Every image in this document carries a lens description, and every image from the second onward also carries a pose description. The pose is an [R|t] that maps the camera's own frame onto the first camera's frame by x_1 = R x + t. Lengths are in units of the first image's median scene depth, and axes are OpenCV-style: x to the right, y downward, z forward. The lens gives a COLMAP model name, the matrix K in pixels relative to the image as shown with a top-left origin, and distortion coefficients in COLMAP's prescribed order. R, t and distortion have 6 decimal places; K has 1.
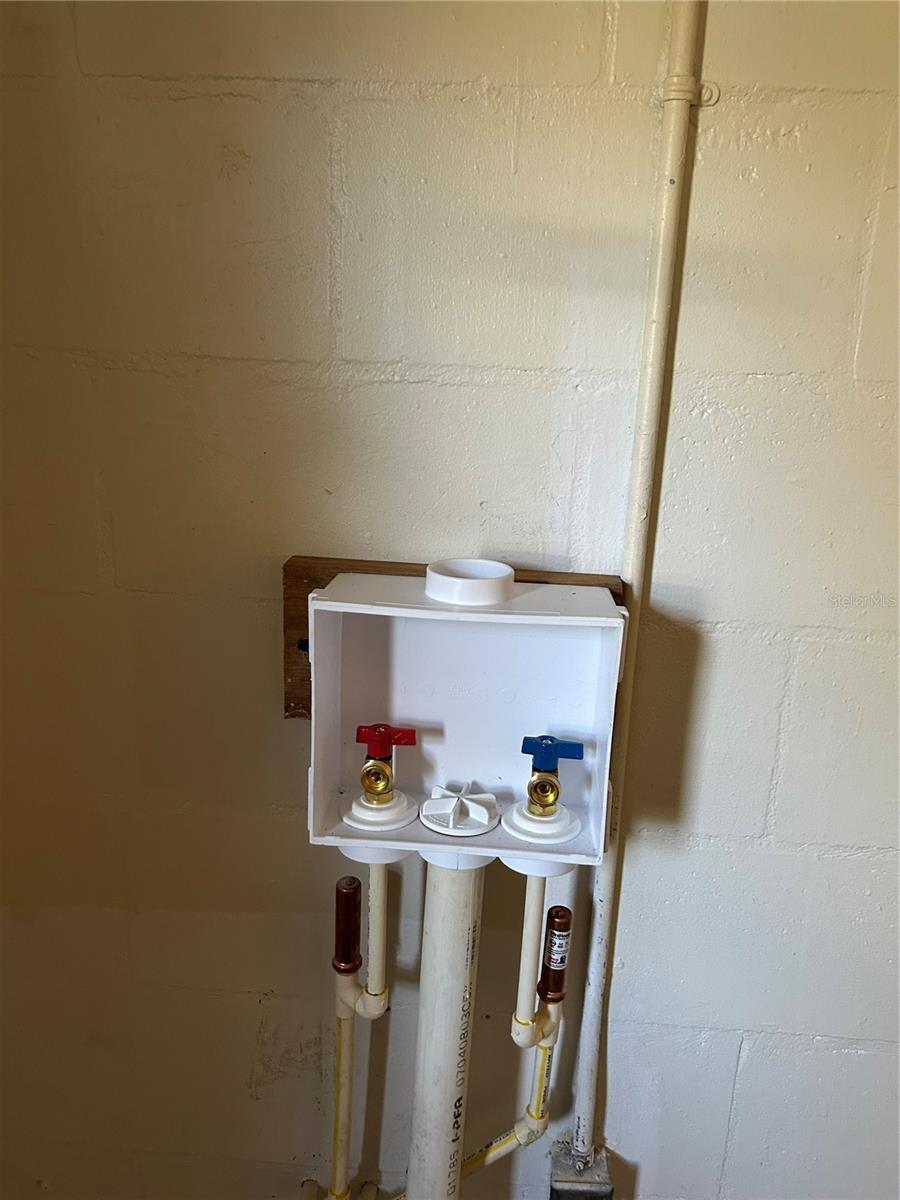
lens RADIAL K [[897.9, 0, 450.0], [0, 897.9, 600.0], [0, 0, 1]] dist [0.003893, -0.001027]
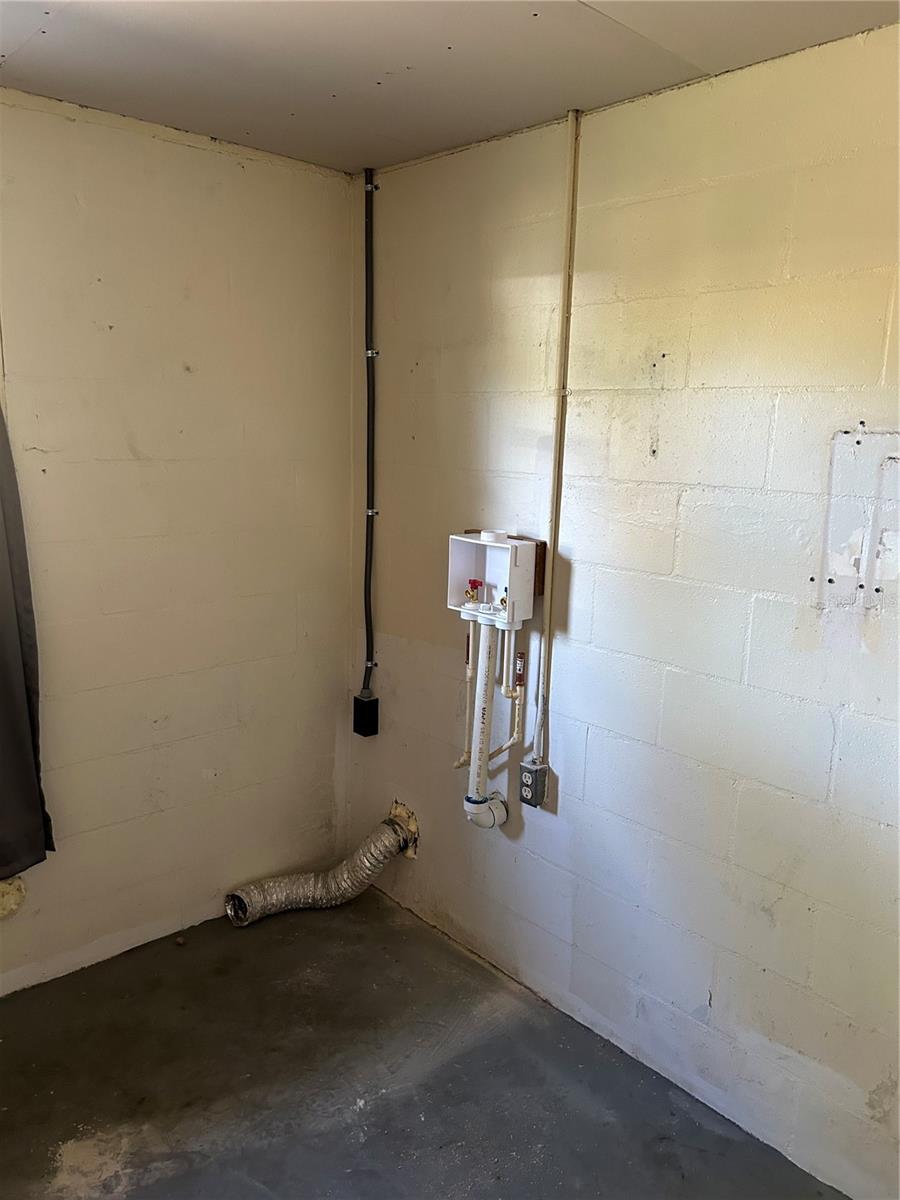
lens RADIAL K [[897.9, 0, 450.0], [0, 897.9, 600.0], [0, 0, 1]] dist [0.003893, -0.001027]
pose [[0.714031, 0.120367, -0.689690, 2.057101], [-0.188294, 0.981829, -0.023587, 0.300531], [0.674318, 0.146706, 0.723721, -1.384795]]
